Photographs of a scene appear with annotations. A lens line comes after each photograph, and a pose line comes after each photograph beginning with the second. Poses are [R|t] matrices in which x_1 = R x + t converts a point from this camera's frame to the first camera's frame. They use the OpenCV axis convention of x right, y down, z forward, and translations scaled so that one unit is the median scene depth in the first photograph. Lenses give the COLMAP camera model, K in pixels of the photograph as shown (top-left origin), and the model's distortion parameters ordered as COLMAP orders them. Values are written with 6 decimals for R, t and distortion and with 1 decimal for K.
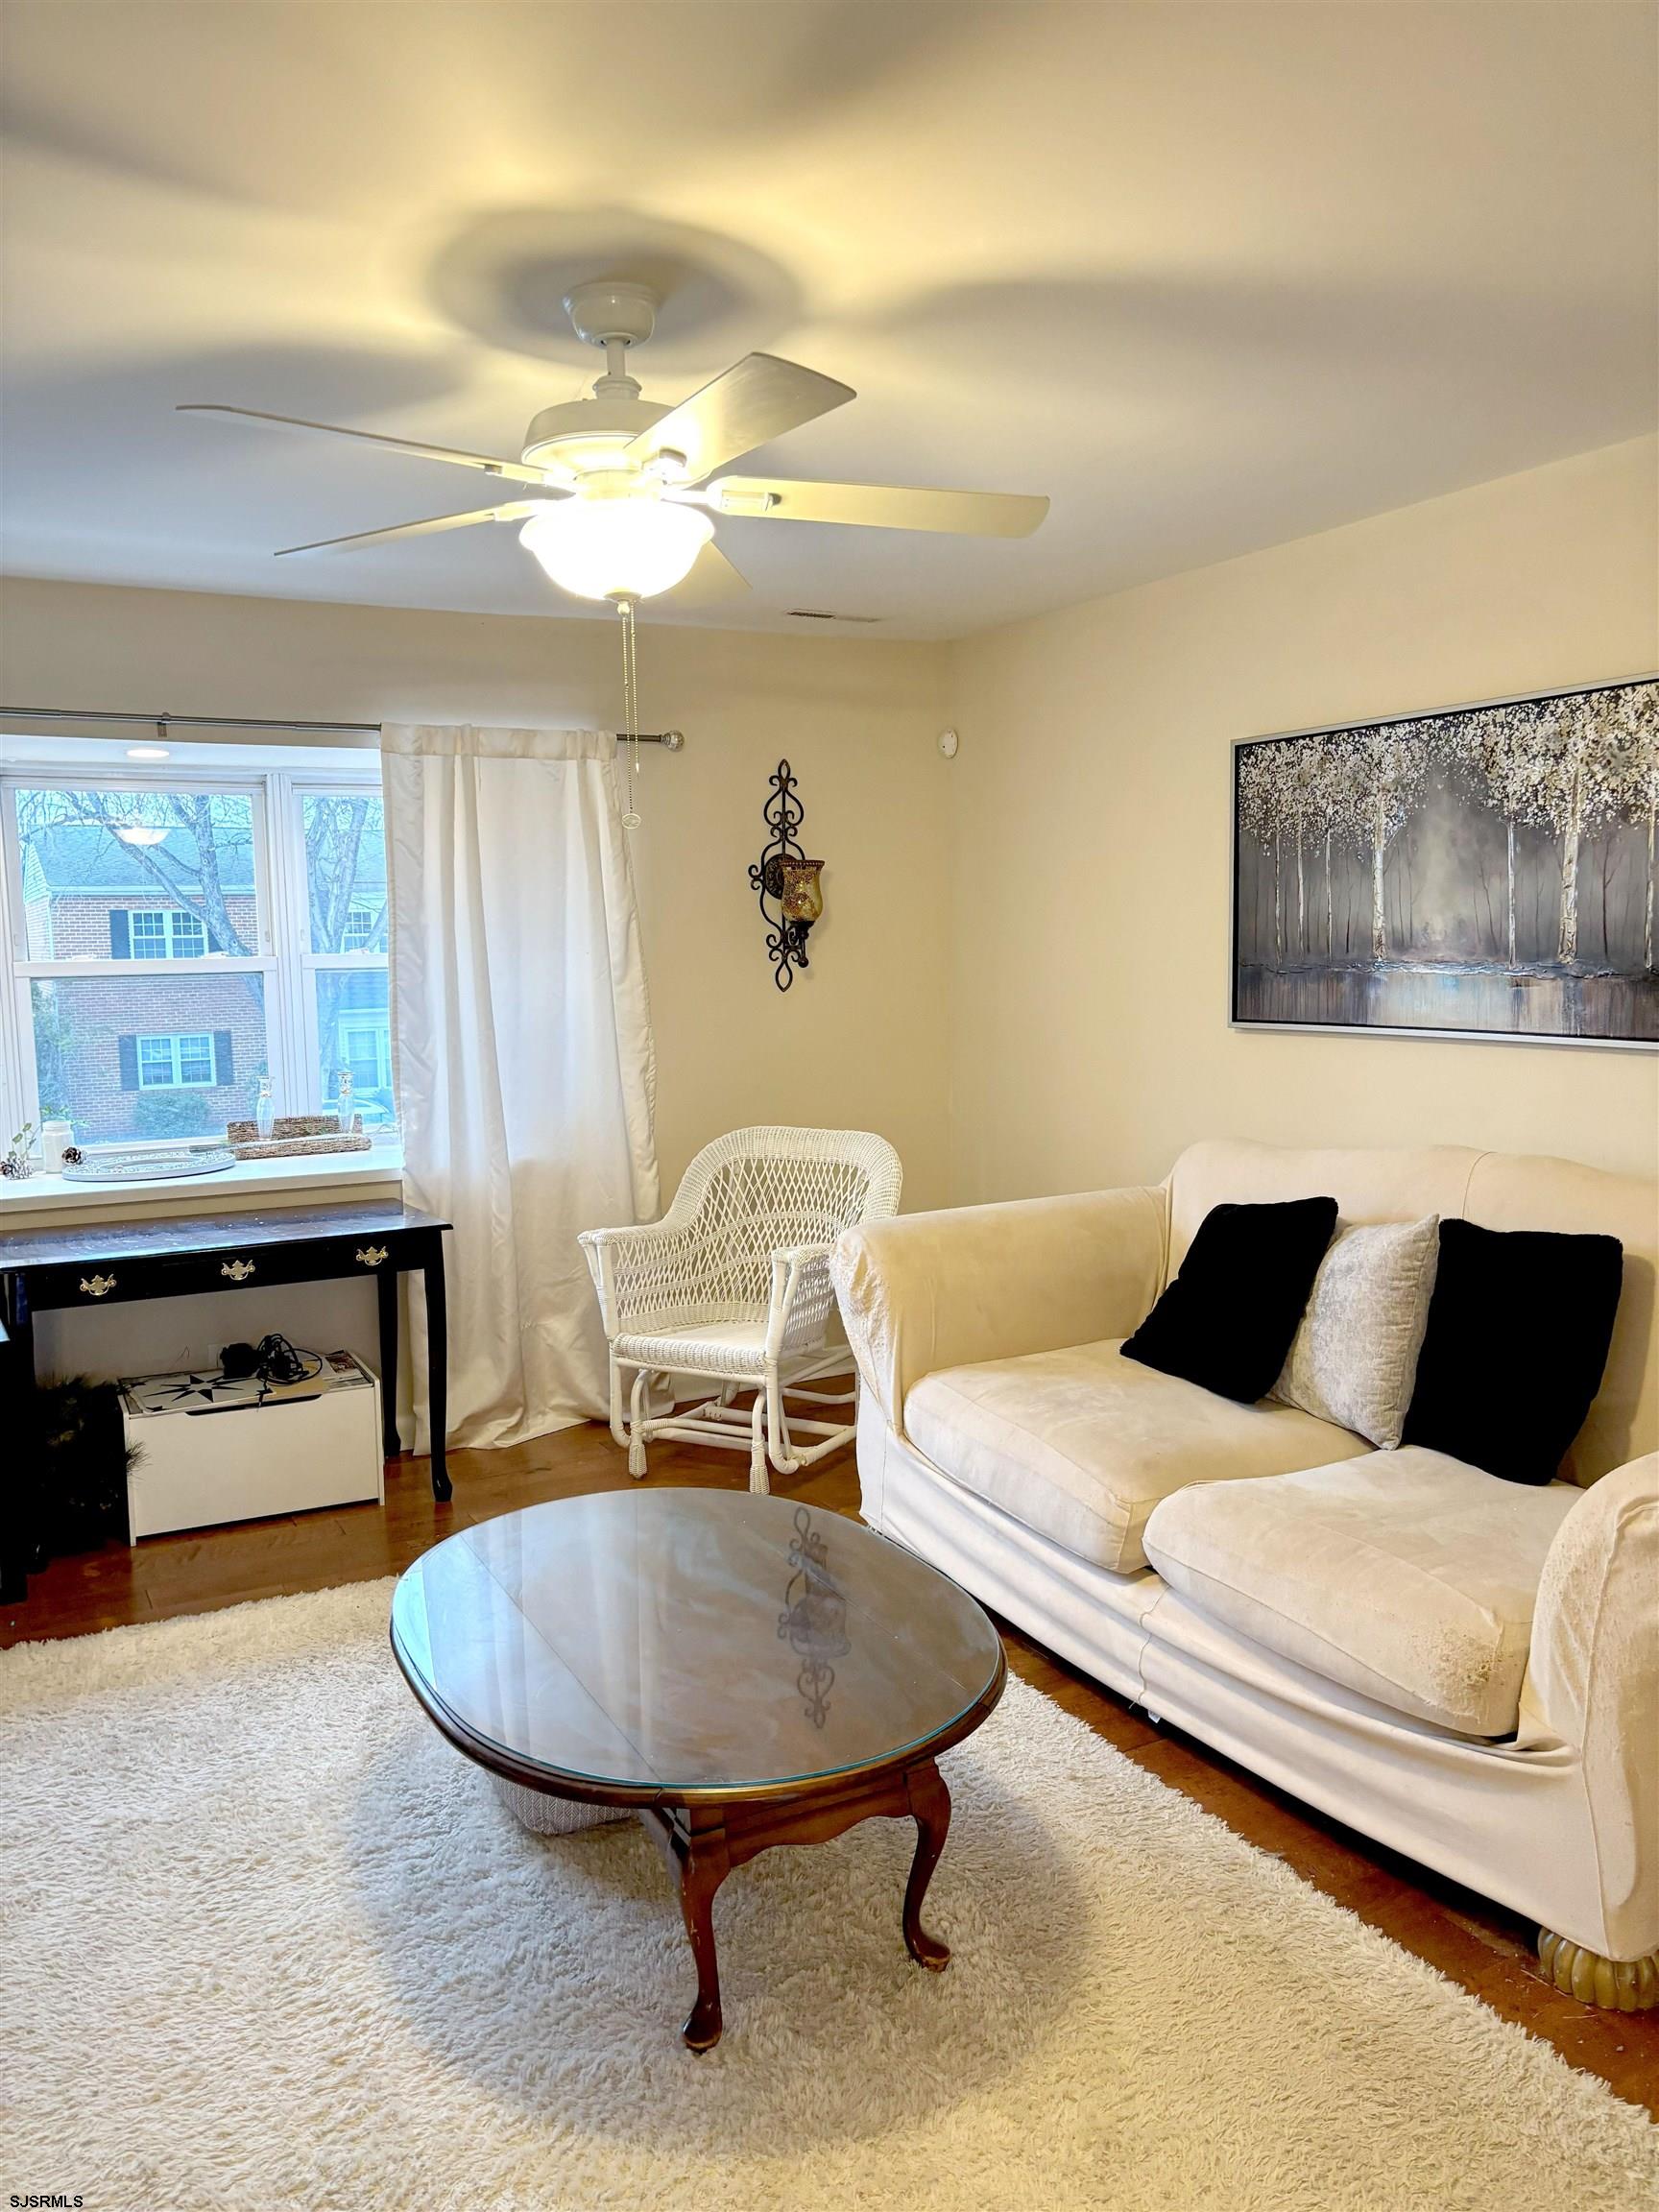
lens RADIAL K [[1573.7, 0, 829.5], [0, 1573.7, 1106.0], [0, 0, 1]] dist [0.004523, -0.000914]
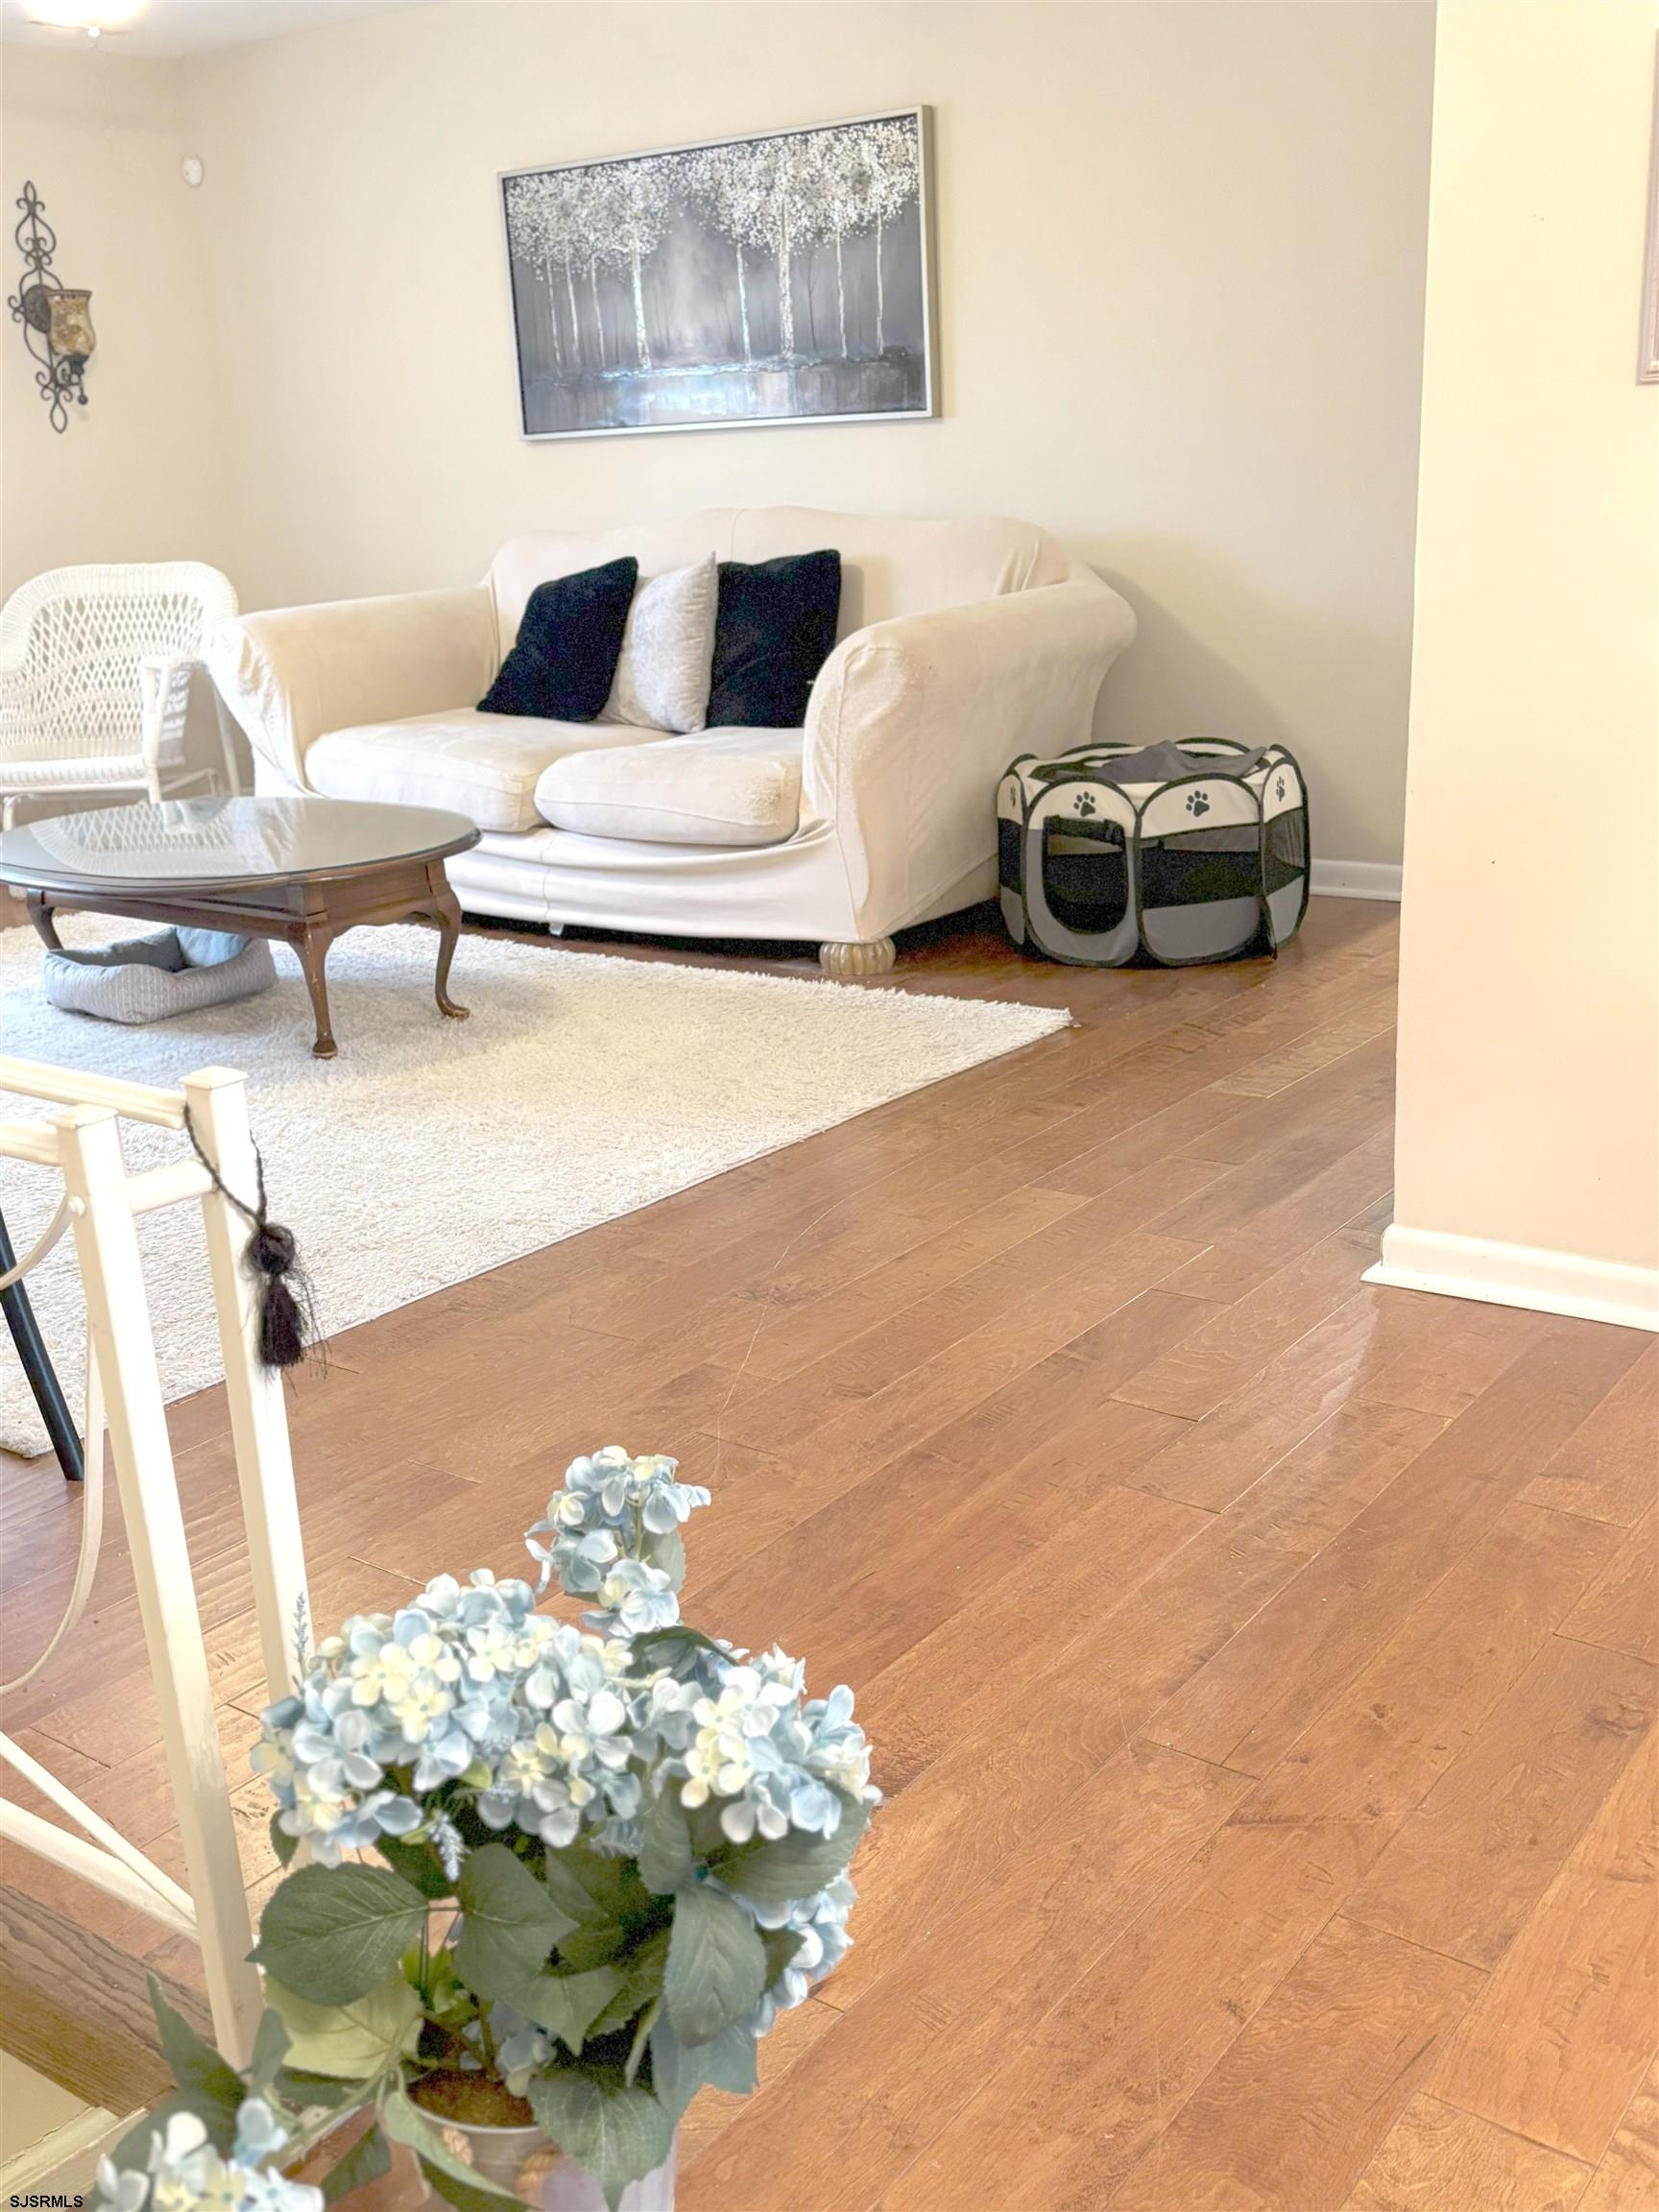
lens RADIAL K [[2133.0, 0, 829.5], [0, 2133.0, 1106.0], [0, 0, 1]] dist [0.011181, -0.003345]
pose [[0.896707, -0.148092, 0.417115, -0.310300], [0.075895, 0.979855, 0.184727, 0.181501], [-0.436069, -0.133989, 0.889882, -0.630616]]
